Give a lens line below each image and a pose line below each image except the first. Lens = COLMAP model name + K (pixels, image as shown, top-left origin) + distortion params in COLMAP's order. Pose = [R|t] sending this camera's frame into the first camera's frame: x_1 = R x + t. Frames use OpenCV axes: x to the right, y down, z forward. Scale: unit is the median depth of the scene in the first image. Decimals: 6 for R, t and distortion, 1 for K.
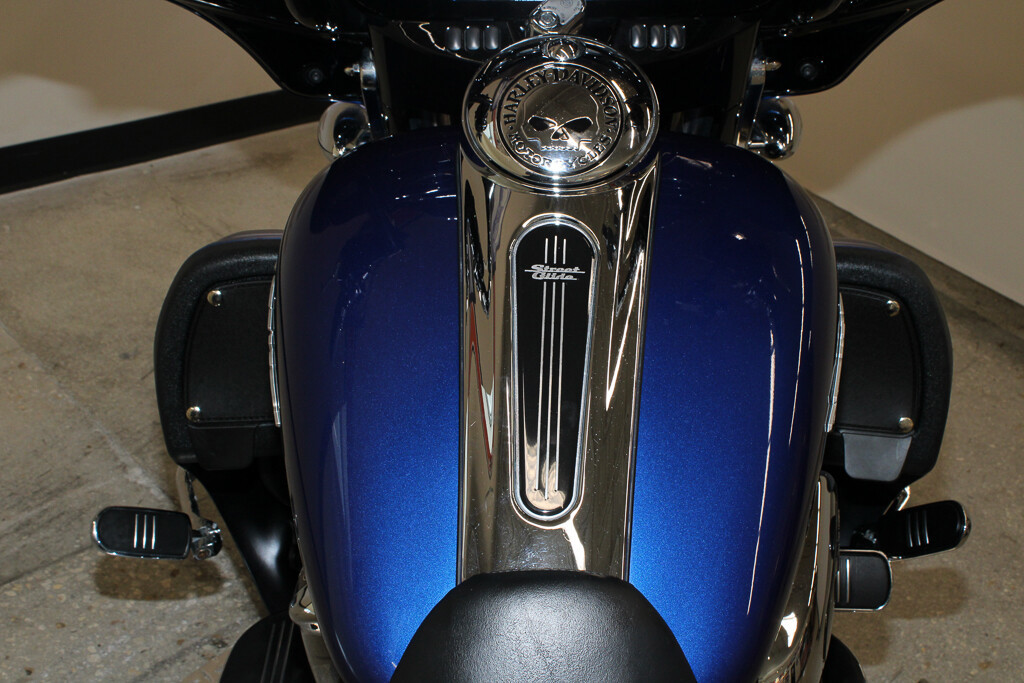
lens RADIAL K [[1346.9, 0, 517.8], [0, 1346.9, 335.5], [0, 0, 1]] dist [-0.027758, 0.000000]
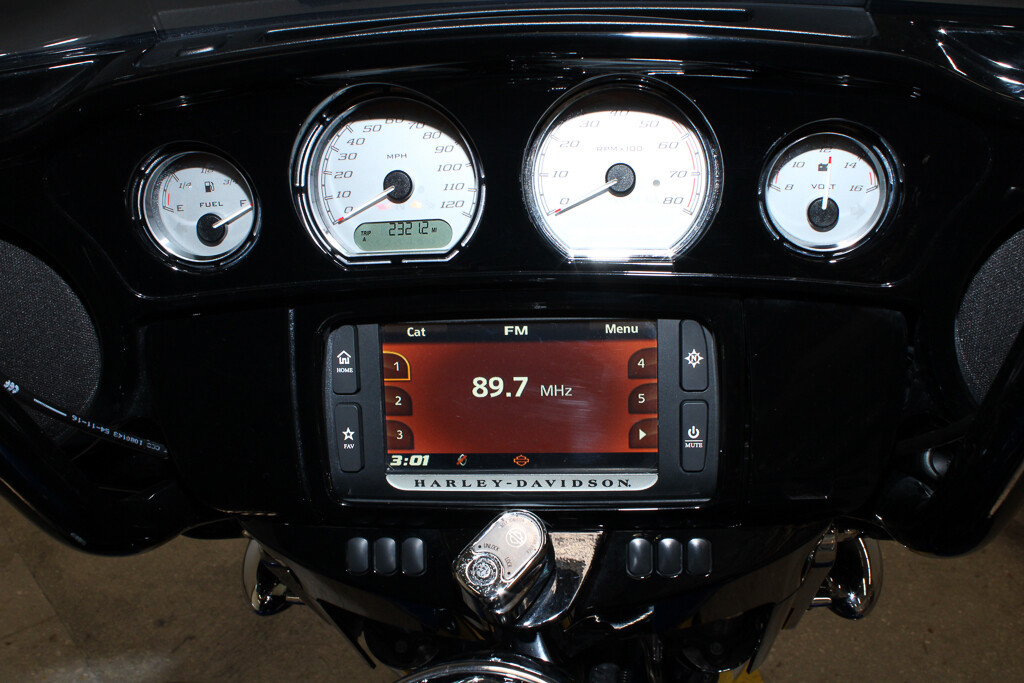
lens RADIAL K [[1063.9, 0, 522.9], [0, 1063.9, 344.7], [0, 0, 1]] dist [-0.056888, 0.000000]
pose [[0.996501, -0.002246, -0.083553, 0.044699], [-0.002157, 0.998615, -0.052576, -0.172367], [0.083555, 0.052573, 0.995115, 0.281393]]
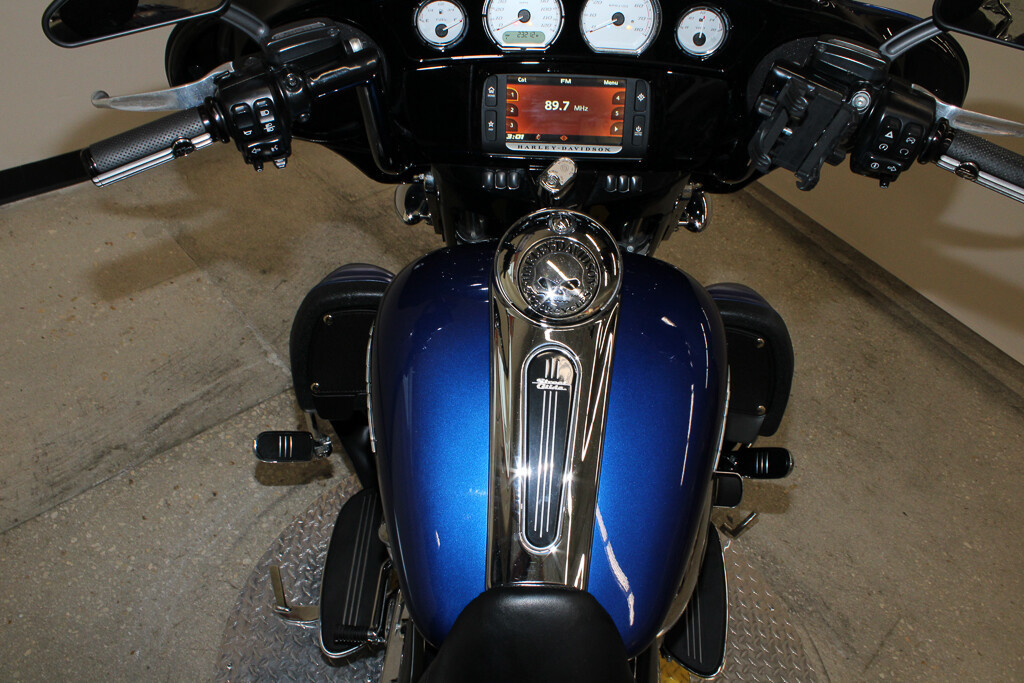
lens RADIAL K [[873.3, 0, 514.9], [0, 873.3, 345.7], [0, 0, 1]] dist [-0.139109, 0.128566]
pose [[0.999317, 0.034505, 0.013204, -0.014090], [-0.036517, 0.976735, 0.211319, -0.142677], [-0.005605, -0.211657, 0.977328, 0.006024]]
